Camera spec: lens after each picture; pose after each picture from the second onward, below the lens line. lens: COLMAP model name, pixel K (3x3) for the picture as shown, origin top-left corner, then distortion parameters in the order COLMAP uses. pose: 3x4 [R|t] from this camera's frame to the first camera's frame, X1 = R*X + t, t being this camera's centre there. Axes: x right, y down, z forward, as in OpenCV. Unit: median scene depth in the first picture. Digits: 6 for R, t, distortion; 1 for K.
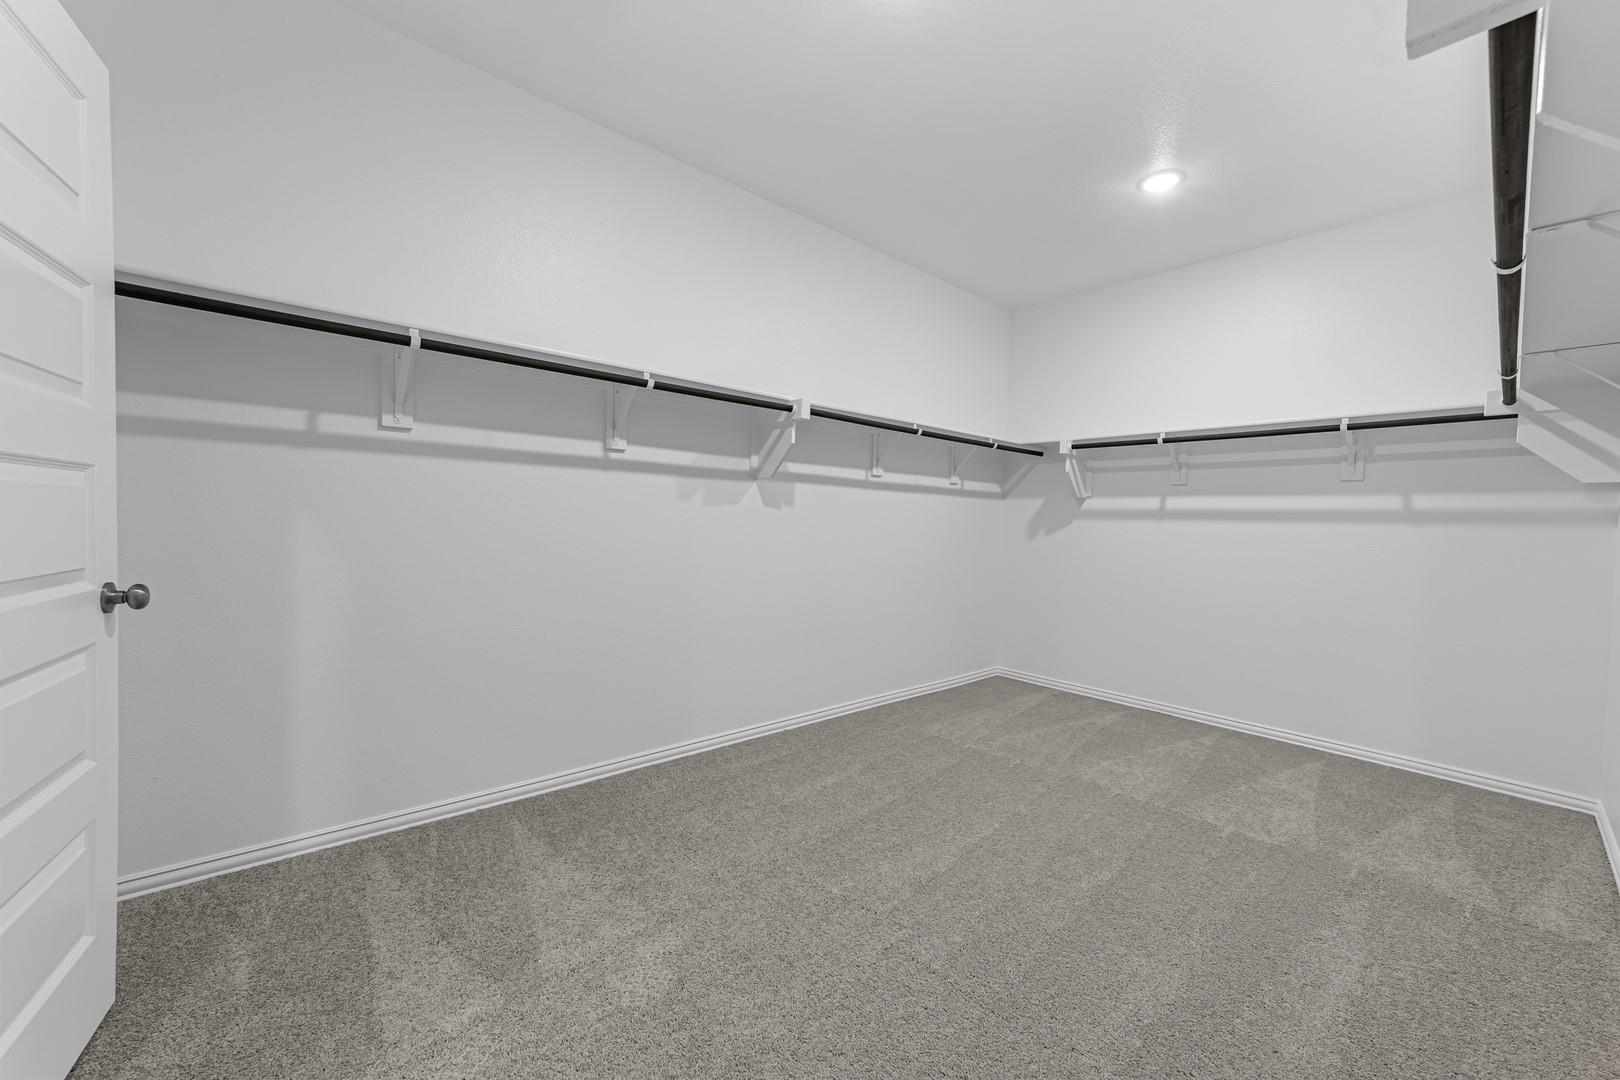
lens RADIAL K [[624.4, 0, 810.0], [0, 624.4, 540.0], [0, 0, 1]] dist [0.000145, 0.000432]
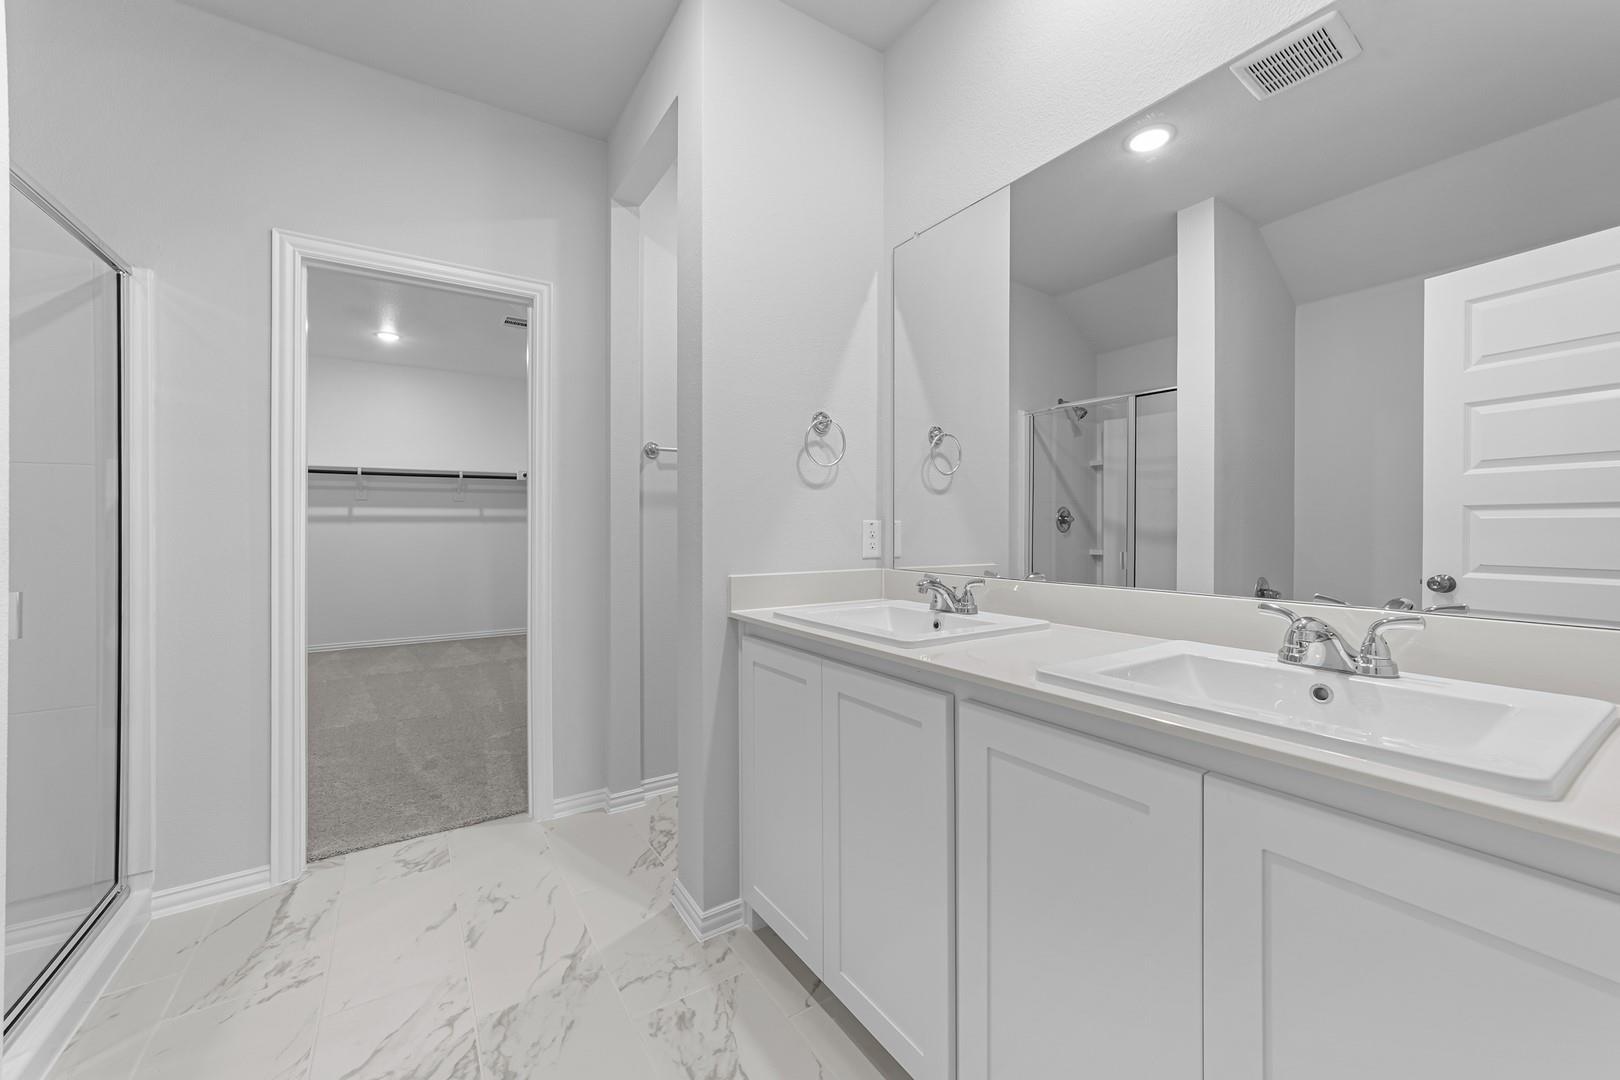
lens RADIAL K [[624.4, 0, 810.0], [0, 624.4, 540.0], [0, 0, 1]] dist [0.000145, 0.000432]
pose [[0.171521, -0.056989, 0.983531, -0.872919], [0.029311, 0.998179, 0.052726, -0.044743], [-0.984744, 0.019785, 0.172879, -0.417746]]
